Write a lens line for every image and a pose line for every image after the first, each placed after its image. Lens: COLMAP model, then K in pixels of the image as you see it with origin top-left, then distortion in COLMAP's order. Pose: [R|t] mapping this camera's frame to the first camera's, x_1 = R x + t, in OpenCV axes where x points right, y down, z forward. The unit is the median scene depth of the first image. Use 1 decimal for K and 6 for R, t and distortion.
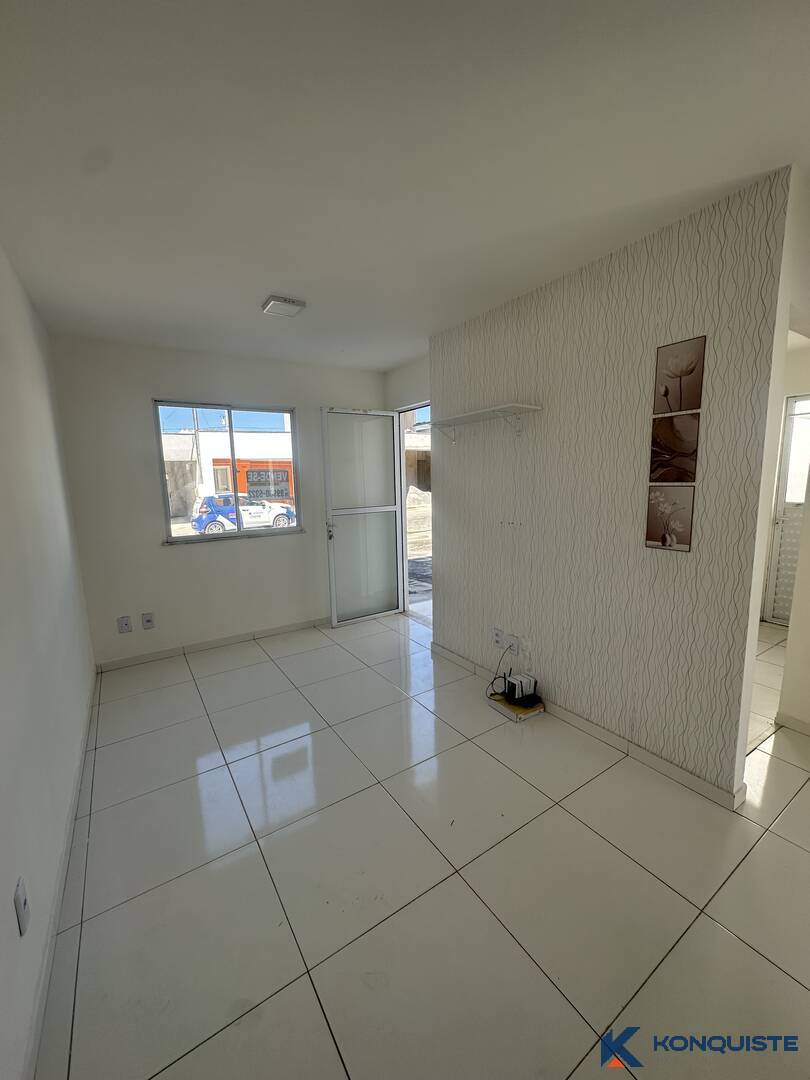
lens RADIAL K [[432.2, 0, 404.0], [0, 432.2, 542.2], [0, 0, 1]] dist [-0.002371, 0.001222]
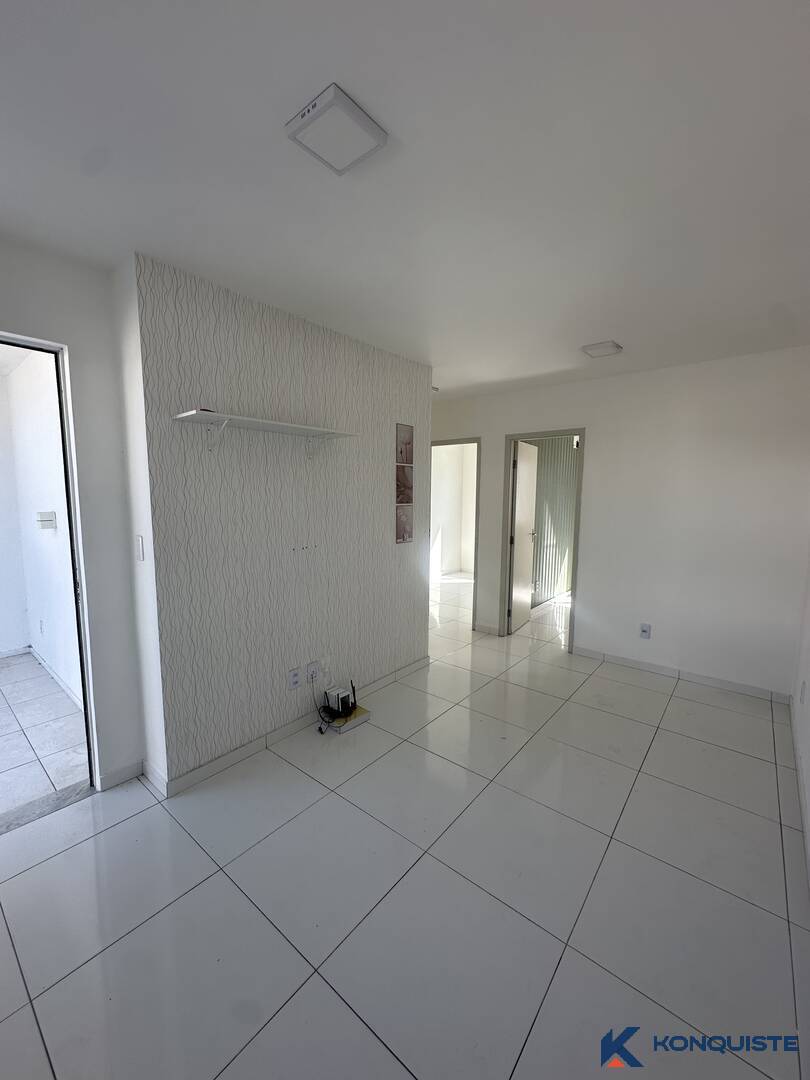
lens RADIAL K [[432.2, 0, 404.6], [0, 432.2, 540.8], [0, 0, 1]] dist [-0.002371, 0.001222]
pose [[-0.309366, -0.080337, 0.947543, -1.023605], [0.143147, 0.981137, 0.129921, -0.214263], [-0.940107, 0.175831, -0.292031, 1.511650]]
